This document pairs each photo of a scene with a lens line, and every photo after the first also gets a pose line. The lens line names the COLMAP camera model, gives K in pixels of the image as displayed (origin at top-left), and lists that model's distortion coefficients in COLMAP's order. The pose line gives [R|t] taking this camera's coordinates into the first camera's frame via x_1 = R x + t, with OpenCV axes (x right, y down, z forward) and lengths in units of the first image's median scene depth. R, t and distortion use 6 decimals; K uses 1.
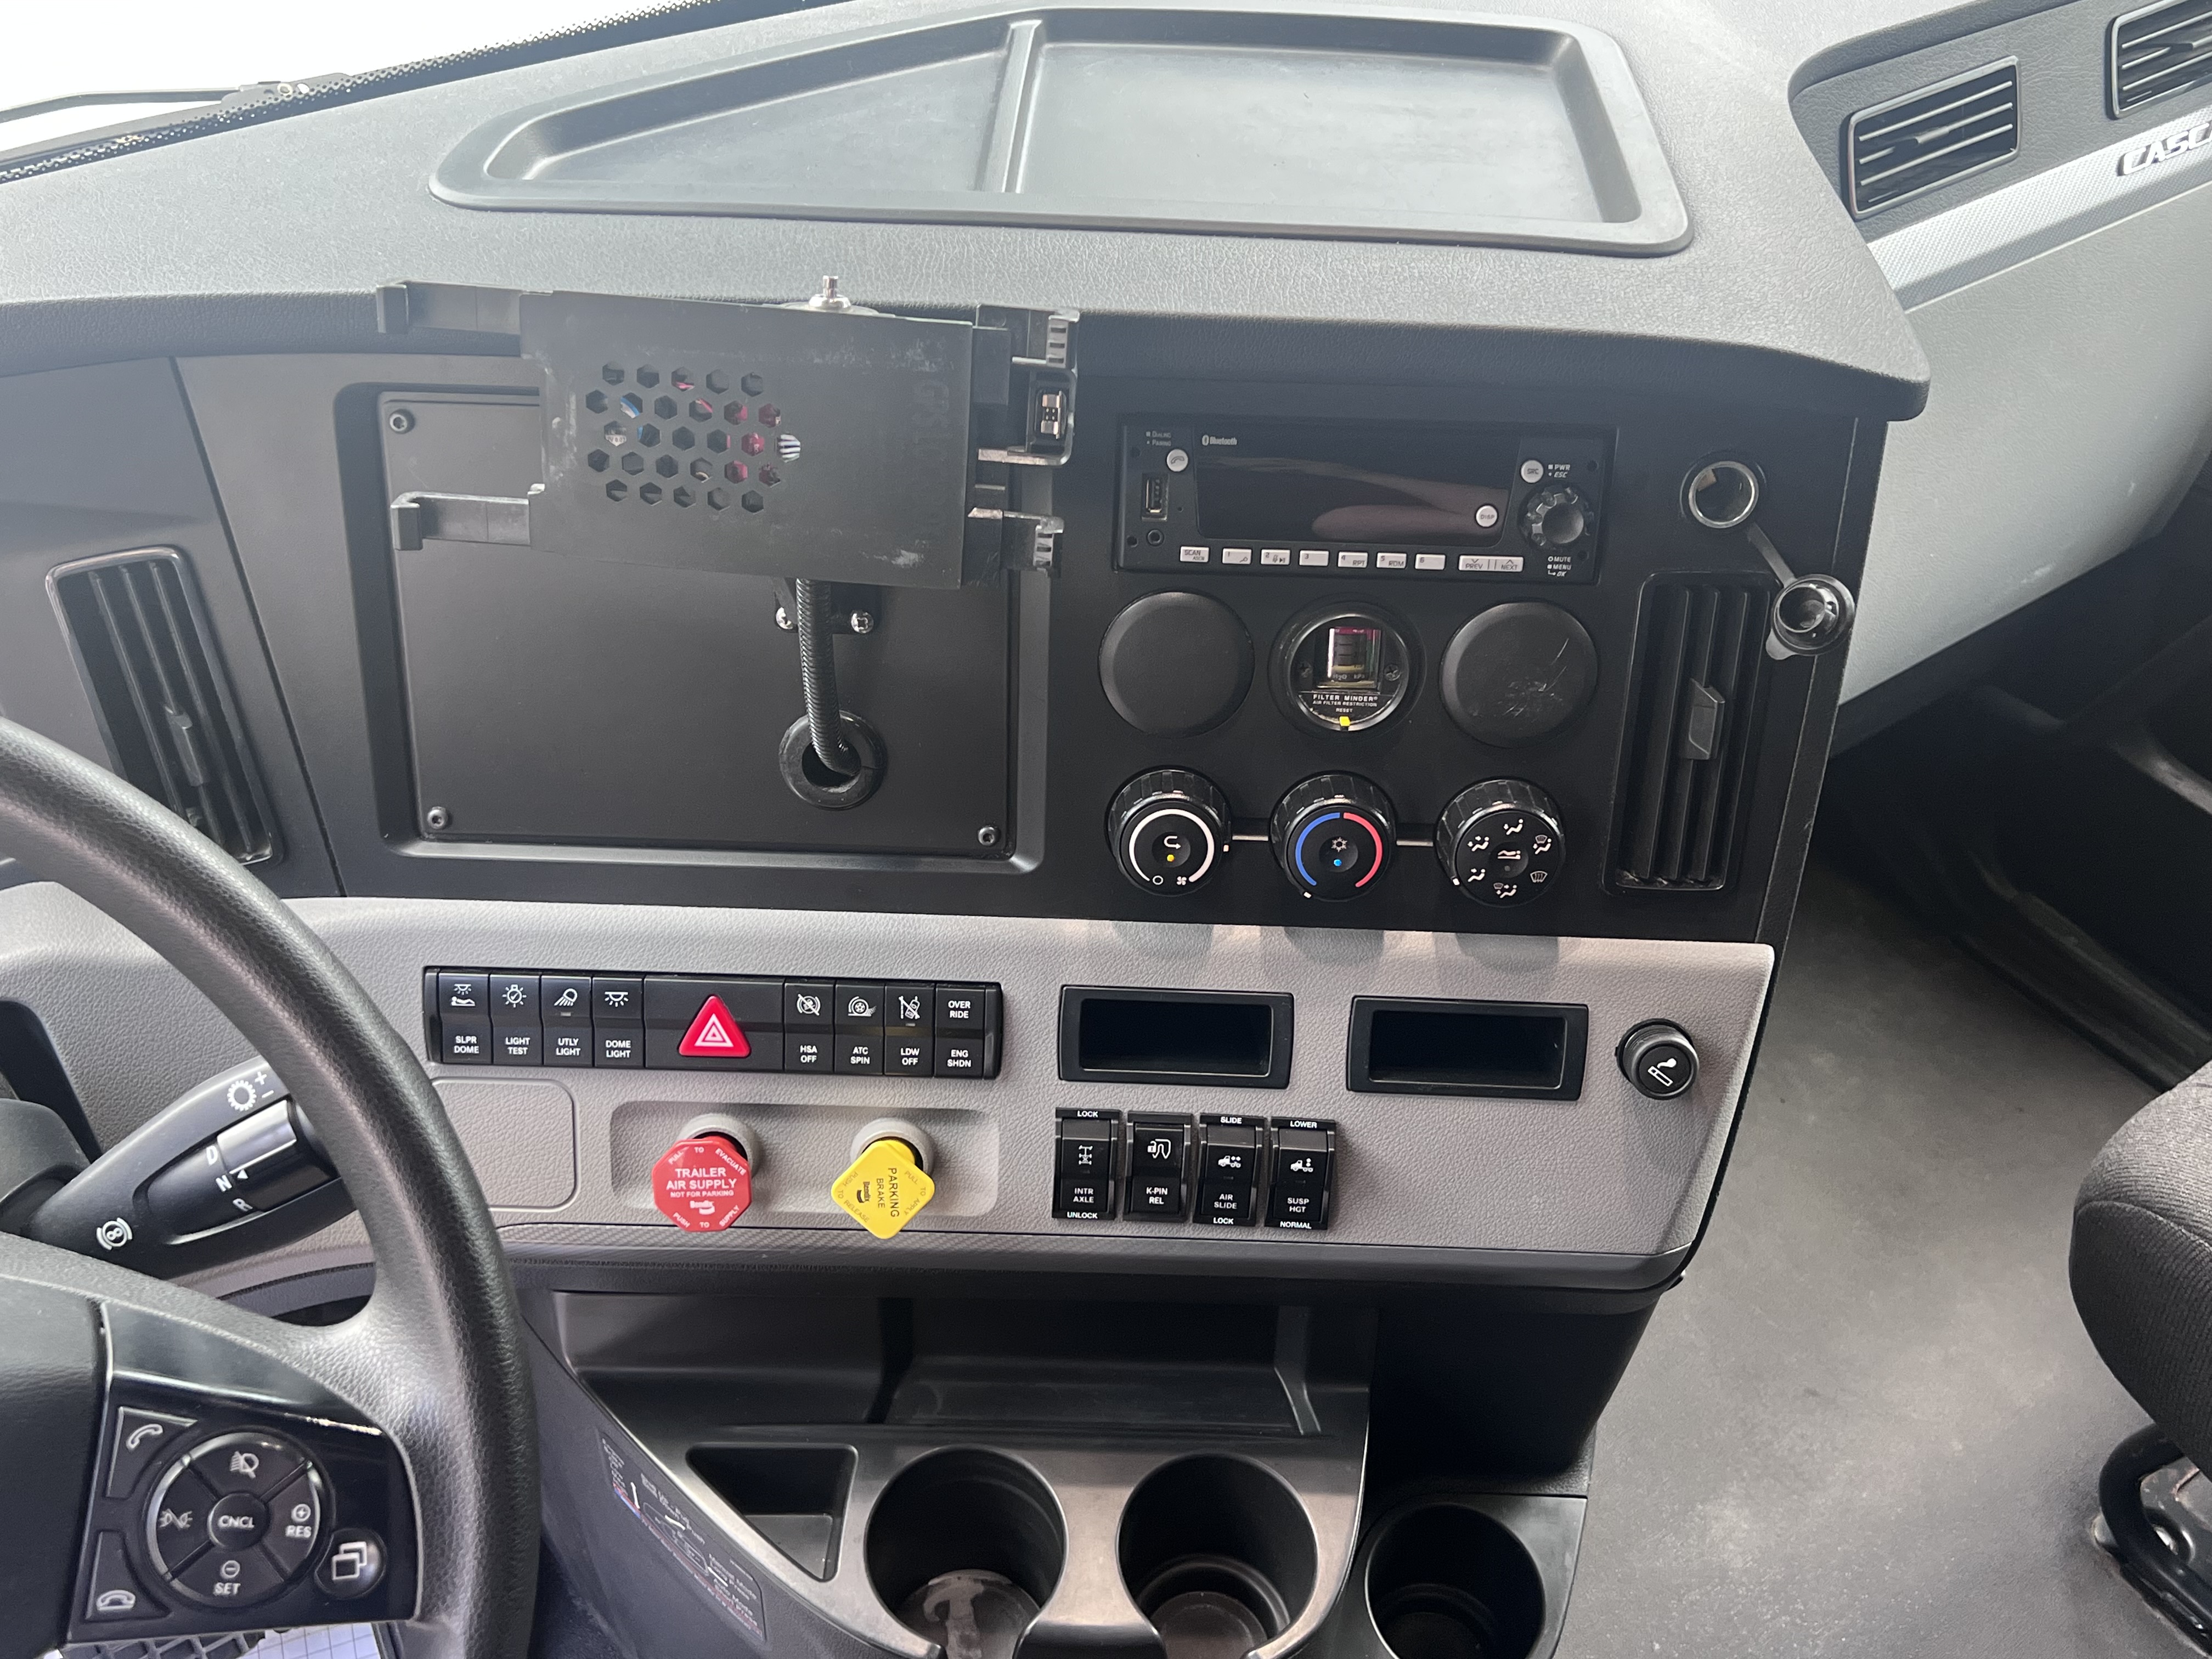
lens RADIAL K [[2102.4, 0, 1106.0], [0, 2102.4, 829.5], [0, 0, 1]] dist [0.104906, -0.009547]
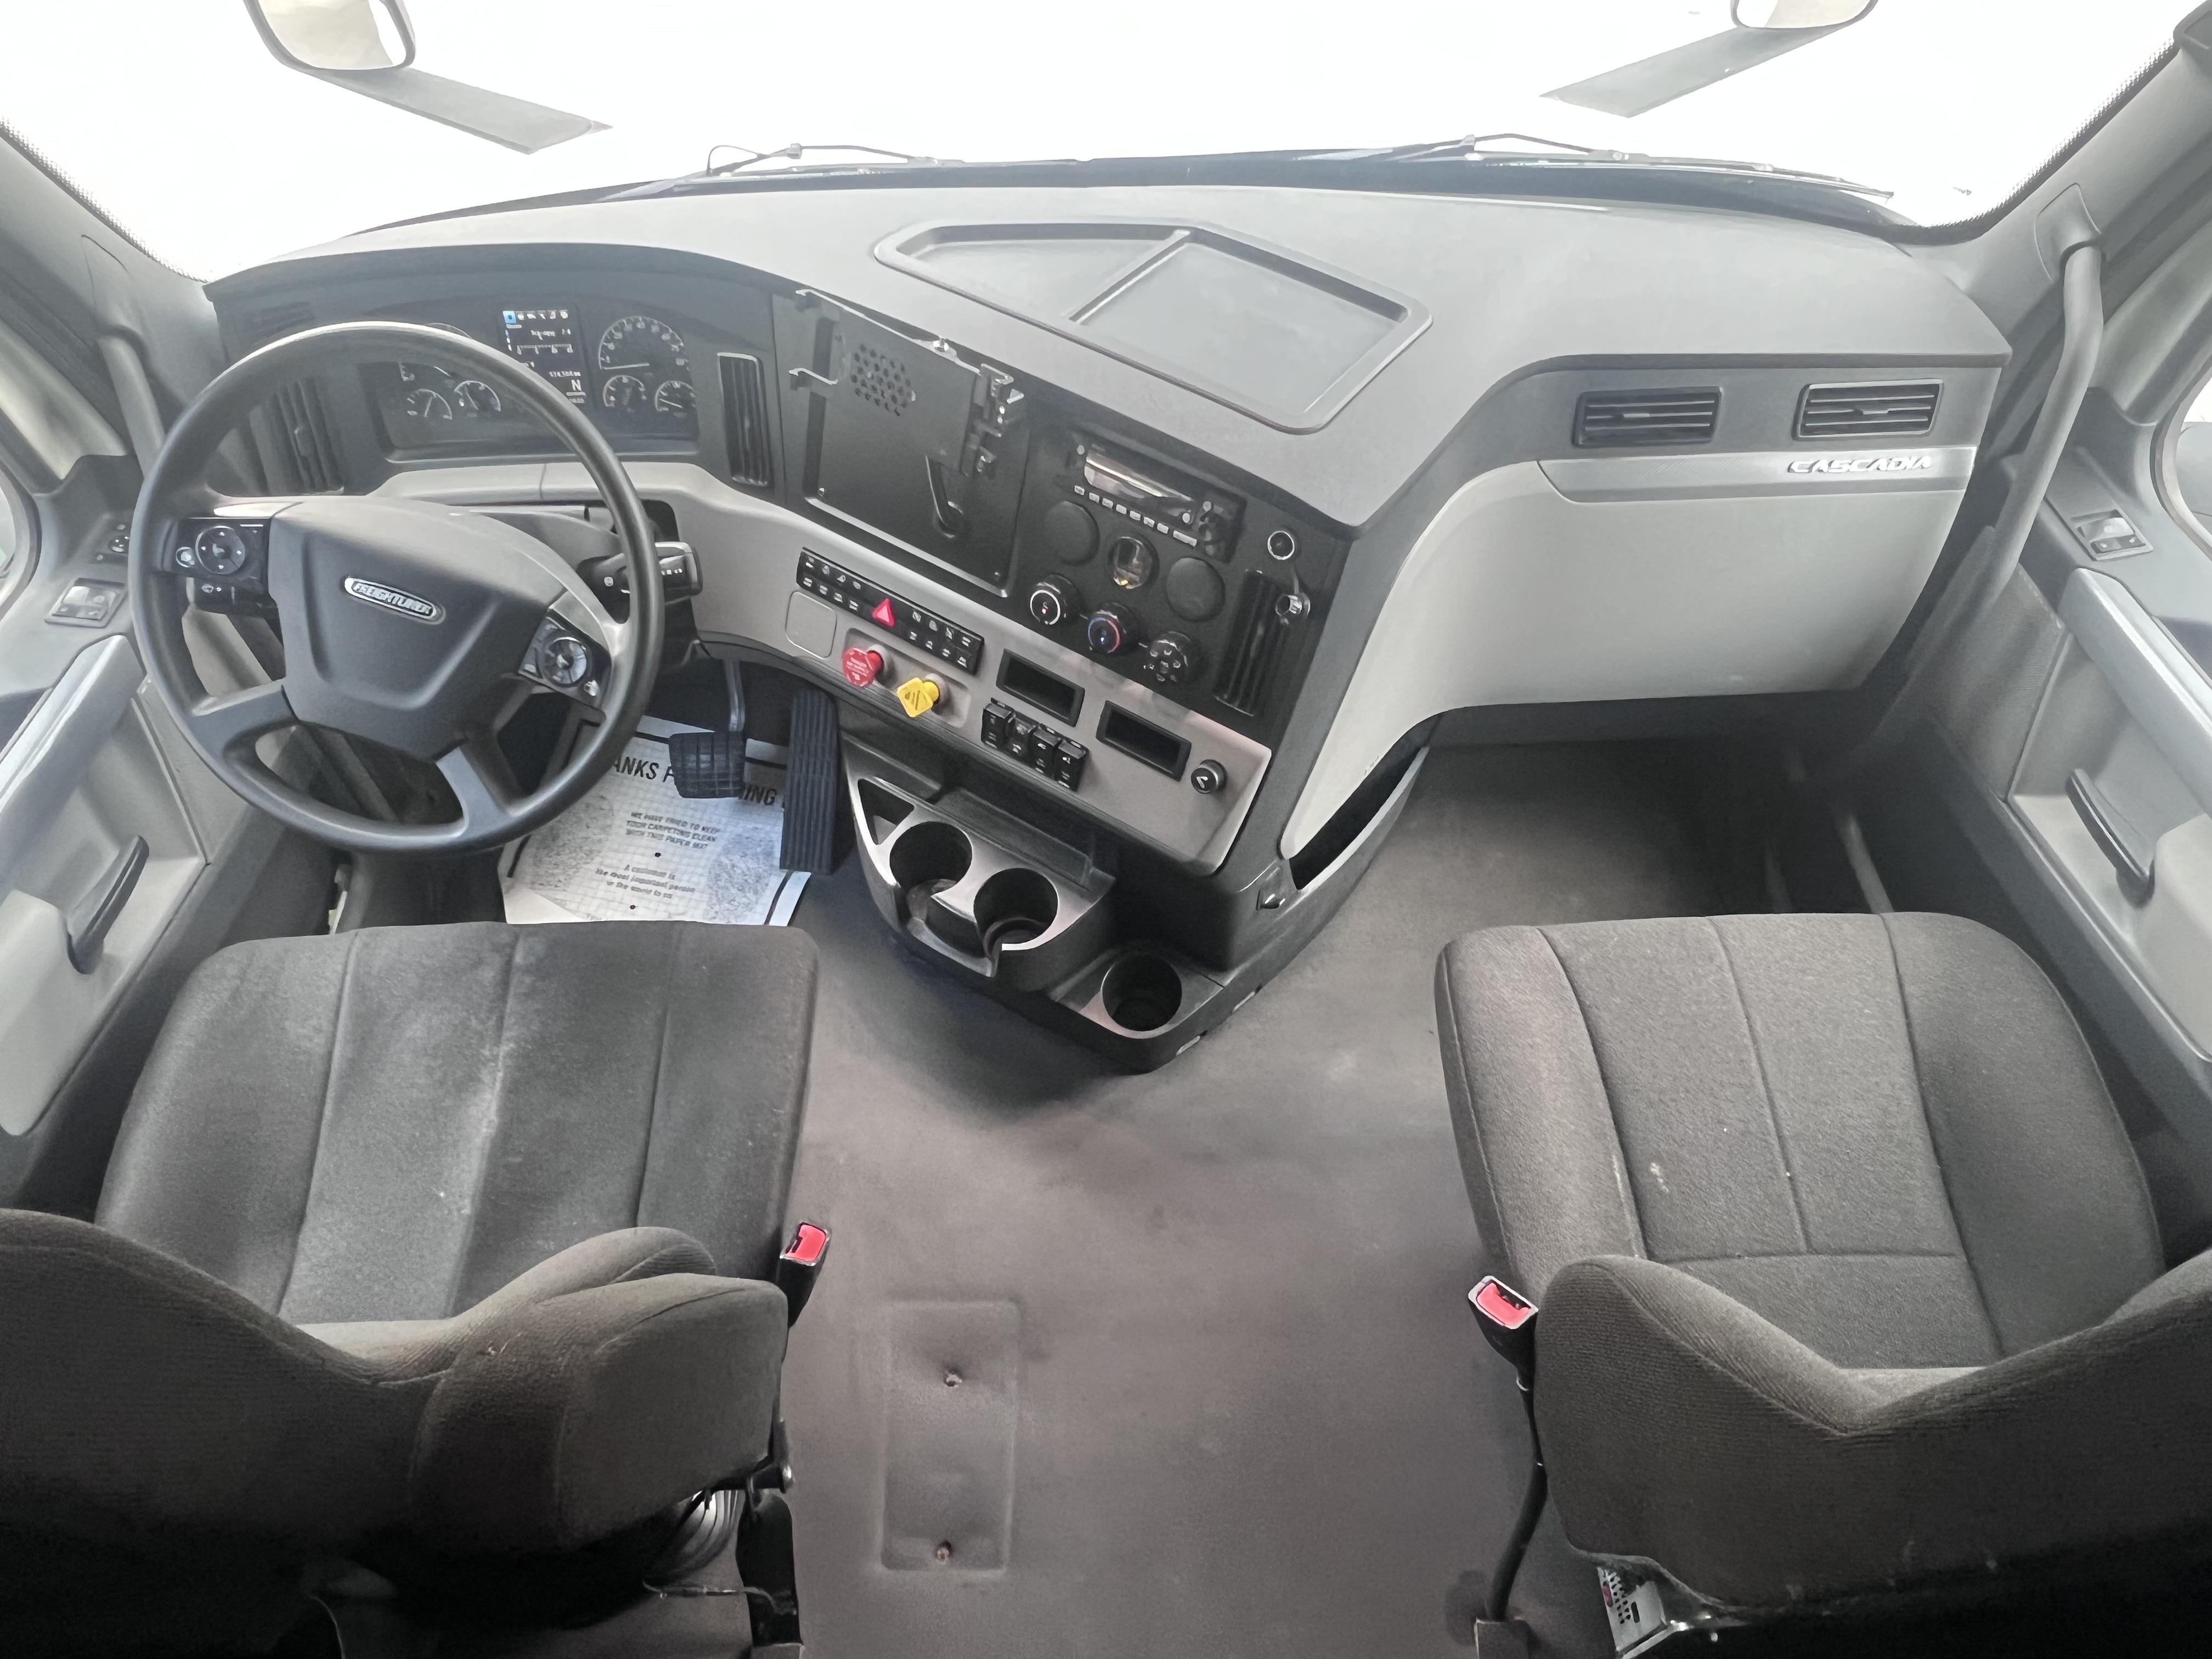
lens RADIAL K [[1462.0, 0, 1106.0], [0, 1462.0, 829.5], [0, 0, 1]] dist [0.001392, -0.000635]
pose [[0.841448, 0.416726, -0.343953, 0.719525], [-0.350561, 0.905429, 0.239384, -0.173071], [0.411183, -0.080853, 0.907960, -0.457238]]
